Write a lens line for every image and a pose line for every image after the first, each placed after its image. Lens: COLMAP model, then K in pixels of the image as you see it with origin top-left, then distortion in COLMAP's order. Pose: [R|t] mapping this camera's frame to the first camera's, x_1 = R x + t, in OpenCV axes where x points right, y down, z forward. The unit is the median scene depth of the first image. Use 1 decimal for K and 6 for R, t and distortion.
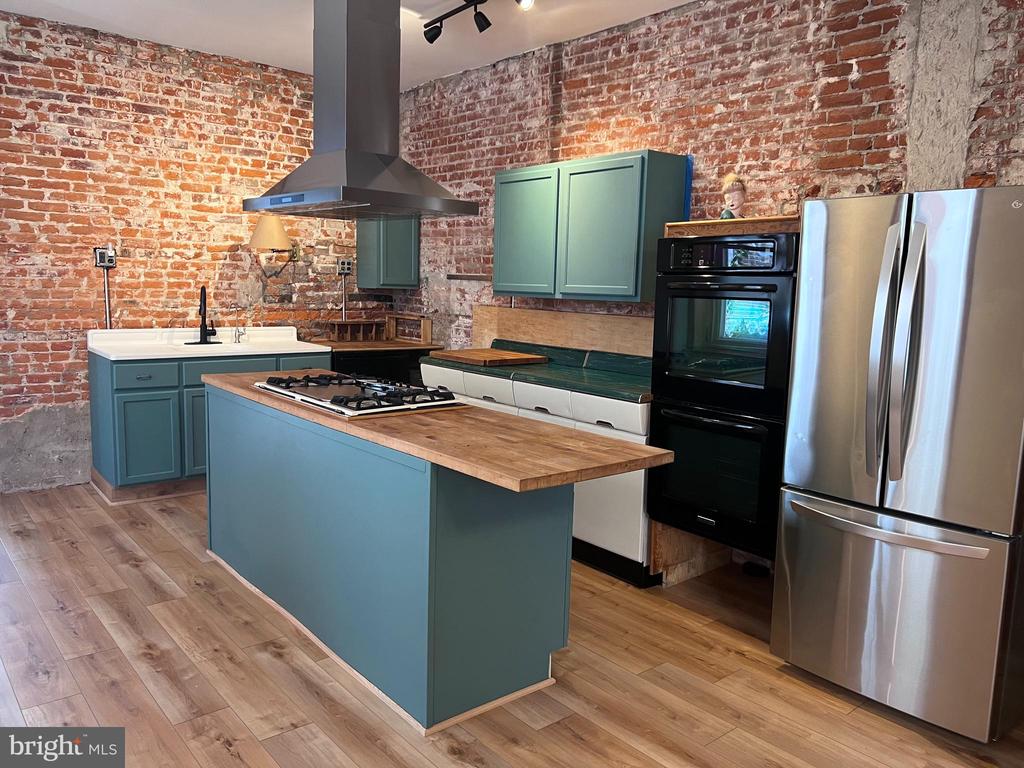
lens RADIAL K [[771.2, 0, 511.5], [0, 771.2, 389.1], [0, 0, 1]] dist [0.055131, -0.068920]
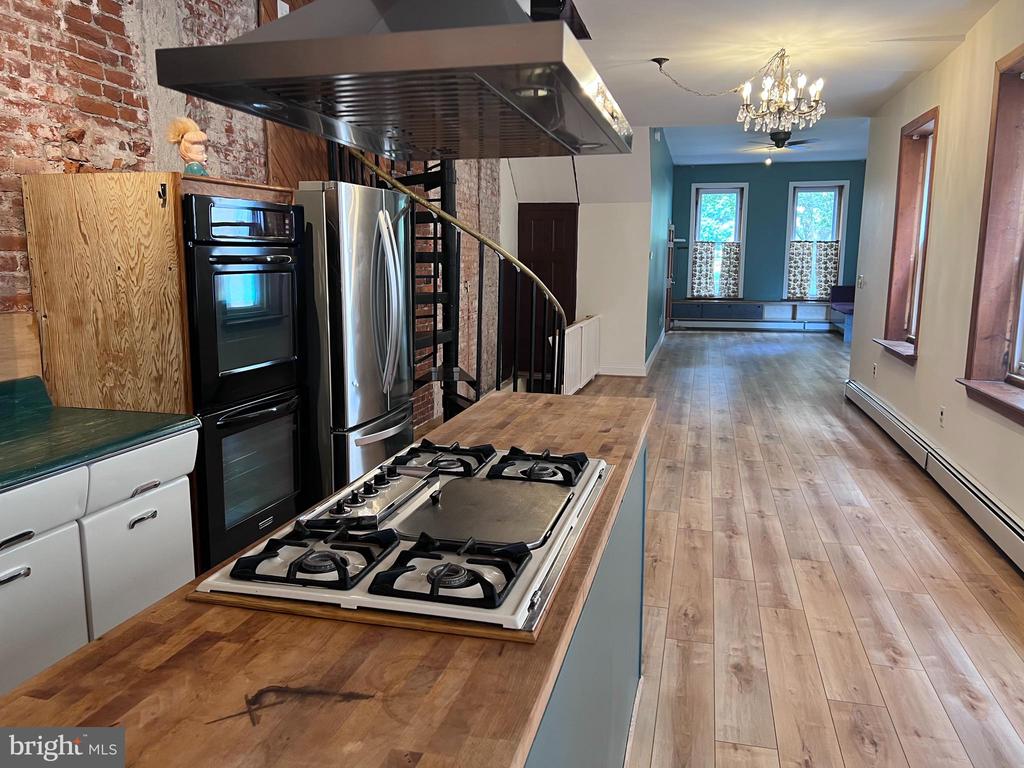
lens RADIAL K [[771.2, 0, 509.3], [0, 771.2, 381.3], [0, 0, 1]] dist [0.055131, -0.068920]
pose [[-0.581234, -0.161370, 0.797575, -0.511533], [0.091771, 0.960888, 0.261290, -0.166155], [-0.808545, 0.225065, -0.543692, 1.046452]]
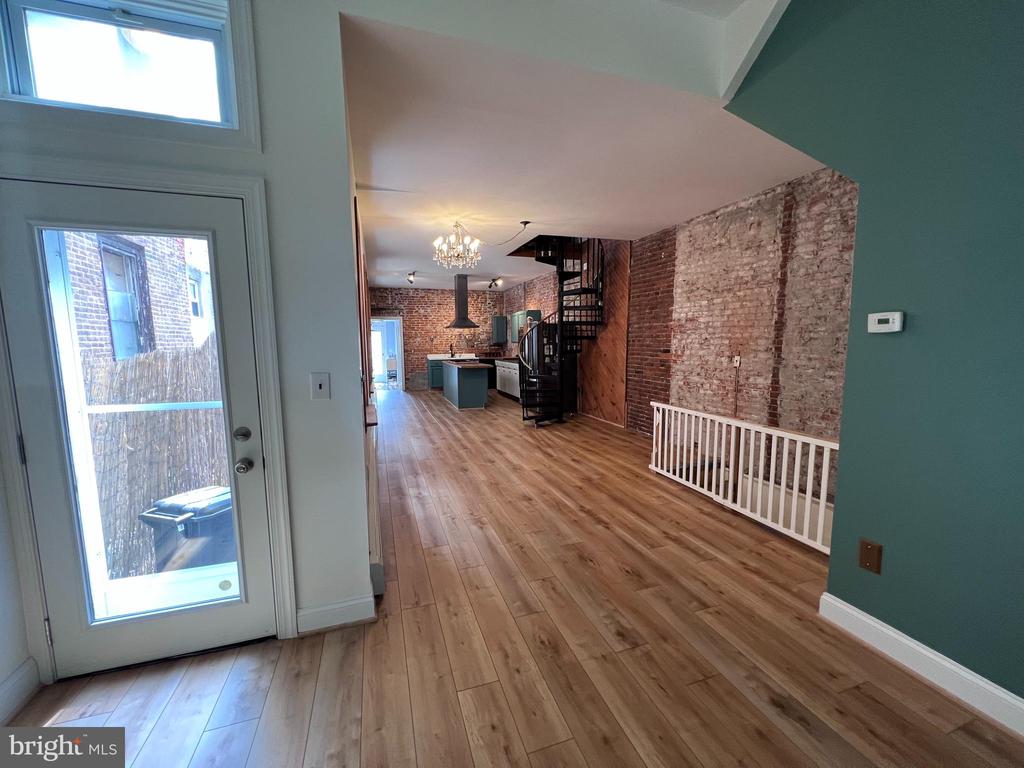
lens RADIAL K [[412.9, 0, 513.7], [0, 412.9, 388.7], [0, 0, 1]] dist [-0.002898, -0.000230]
pose [[0.929113, 0.005034, -0.369763, 1.007764], [-0.015441, 0.999563, -0.025189, 0.219124], [0.369474, 0.029113, 0.928785, -1.286411]]
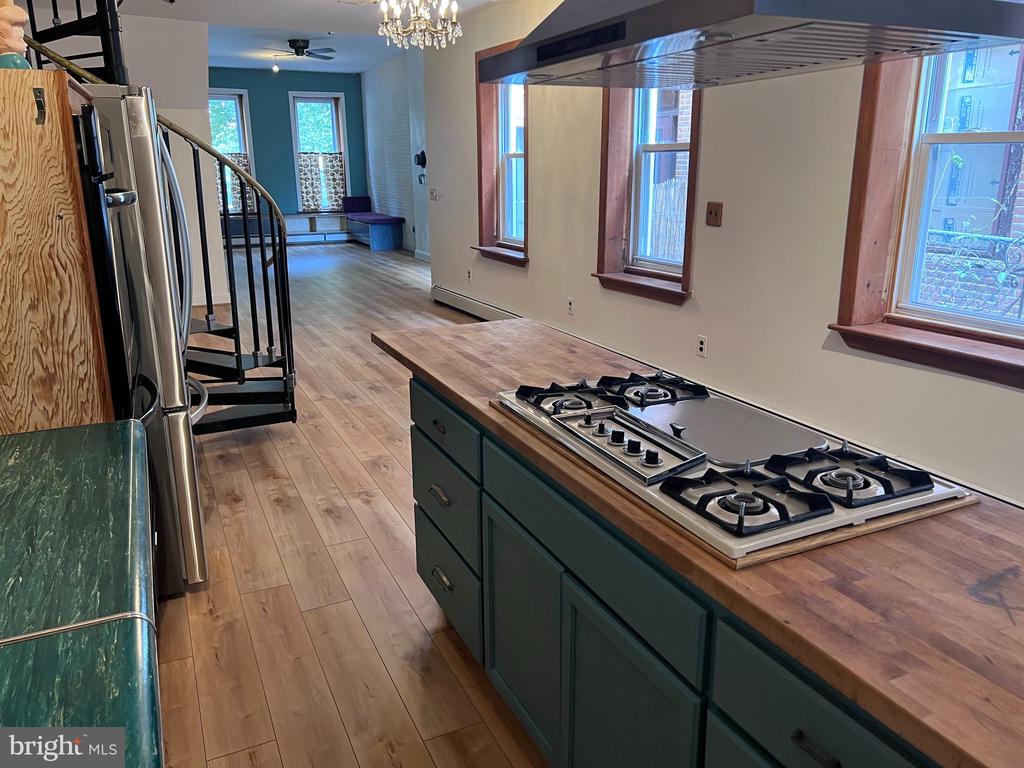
lens RADIAL K [[771.2, 0, 512.7], [0, 771.2, 382.6], [0, 0, 1]] dist [0.055131, -0.068920]
pose [[-0.967162, -0.091793, 0.237007, -0.178295], [0.012276, 0.914544, 0.404301, -0.202592], [-0.253865, 0.393934, -0.883385, 1.264111]]
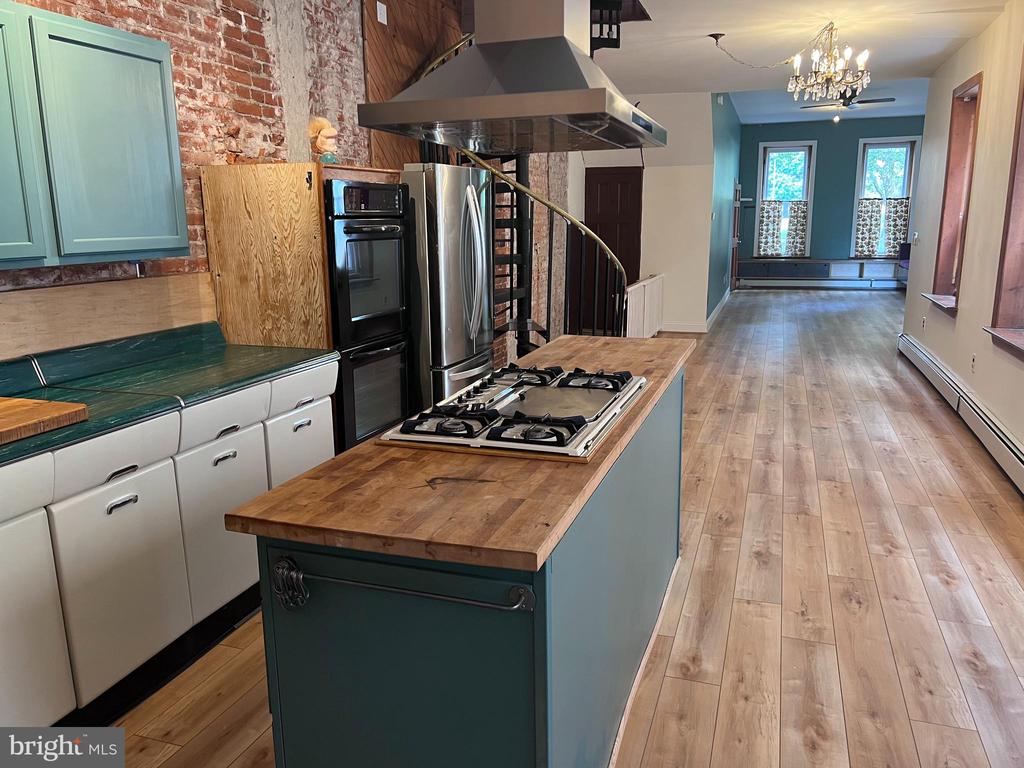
lens RADIAL K [[771.2, 0, 515.4], [0, 771.2, 385.6], [0, 0, 1]] dist [0.055131, -0.068920]
pose [[-0.516345, -0.204665, 0.831564, -0.662890], [0.114341, 0.945852, 0.303792, -0.191884], [-0.848713, 0.251944, -0.464985, 1.149423]]
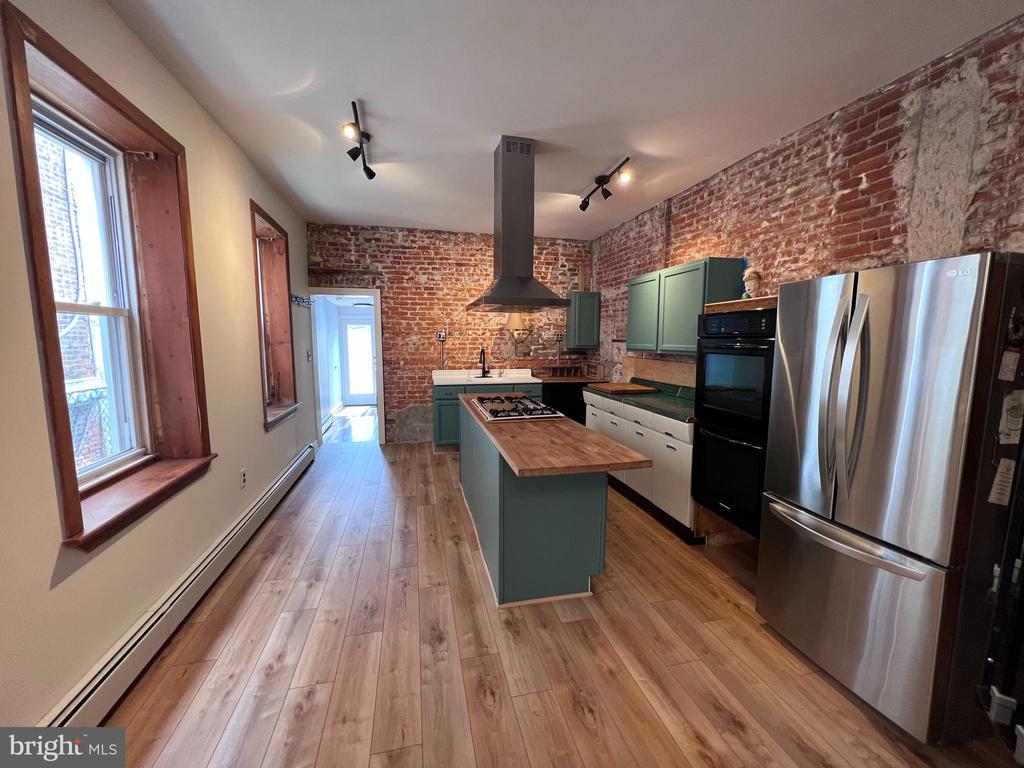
lens RADIAL K [[412.9, 0, 514.4], [0, 412.9, 388.8], [0, 0, 1]] dist [-0.002898, -0.000230]
pose [[0.896473, 0.029136, -0.442139, 0.200061], [-0.040609, 0.999039, -0.016504, -0.019637], [0.441233, 0.032751, 0.896795, 0.109273]]
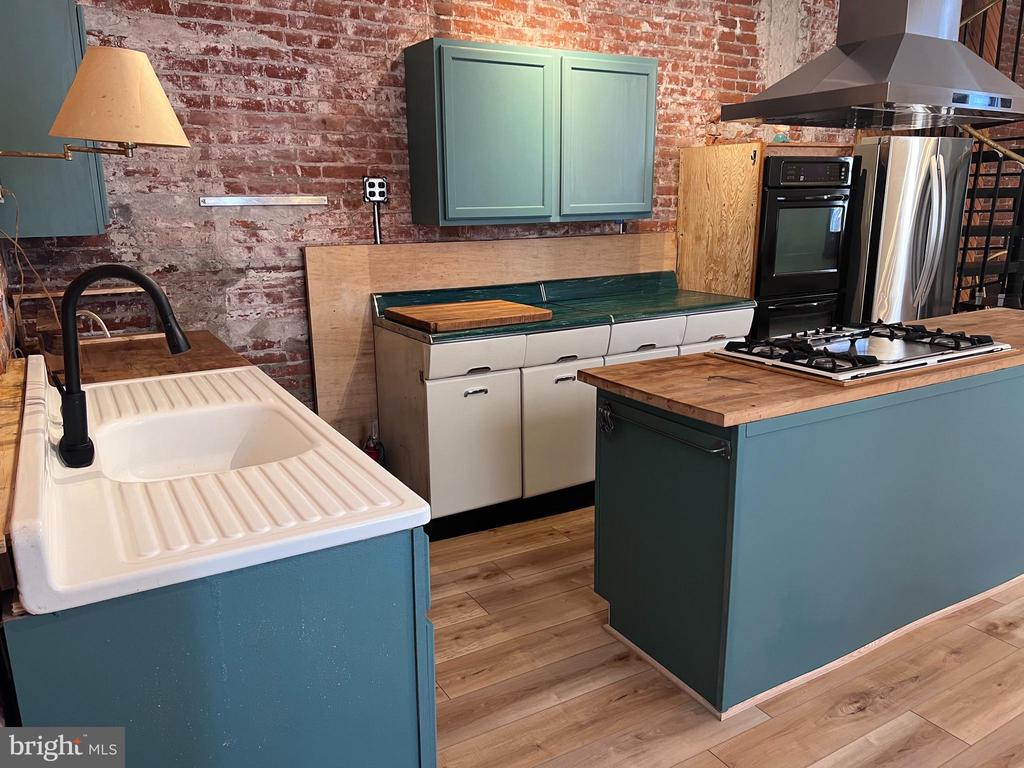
lens RADIAL K [[771.2, 0, 514.8], [0, 771.2, 386.6], [0, 0, 1]] dist [0.055131, -0.068920]
pose [[0.155059, -0.267421, 0.951022, -0.901492], [0.151377, 0.957728, 0.244626, -0.181524], [-0.976239, 0.106032, 0.188986, 1.039107]]
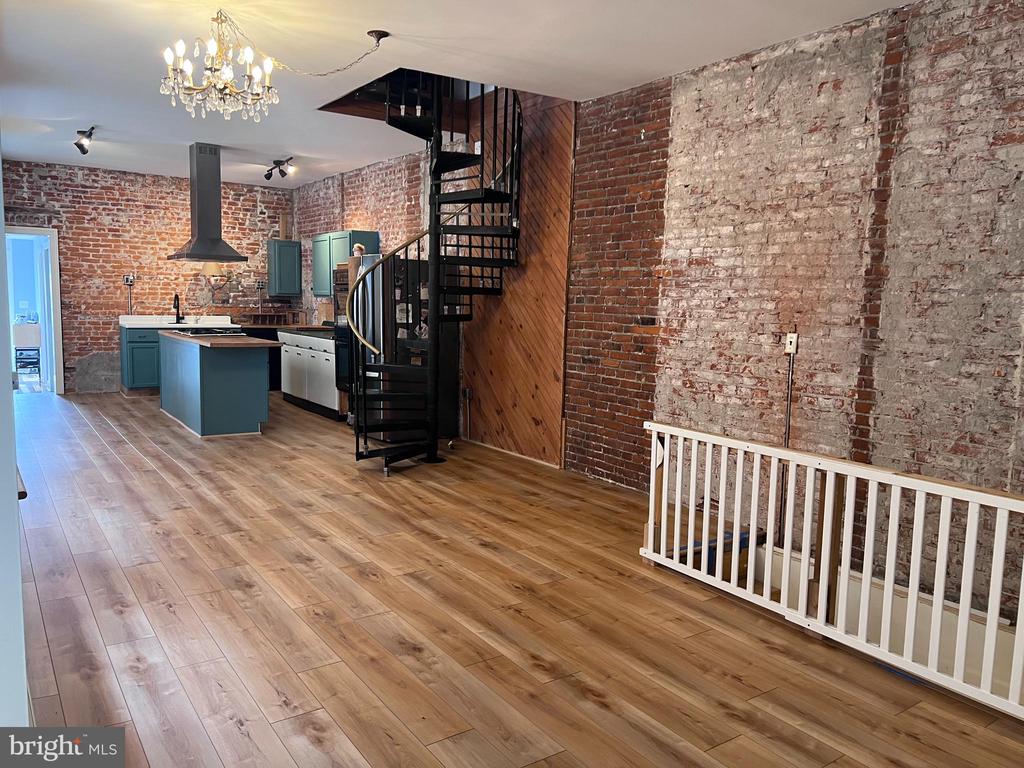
lens RADIAL K [[771.2, 0, 514.7], [0, 771.2, 385.2], [0, 0, 1]] dist [0.055131, -0.068920]
pose [[0.995216, 0.004864, -0.097576, 0.868013], [-0.007952, 0.999479, -0.031286, 0.205314], [0.097373, 0.031912, 0.994736, -1.166419]]
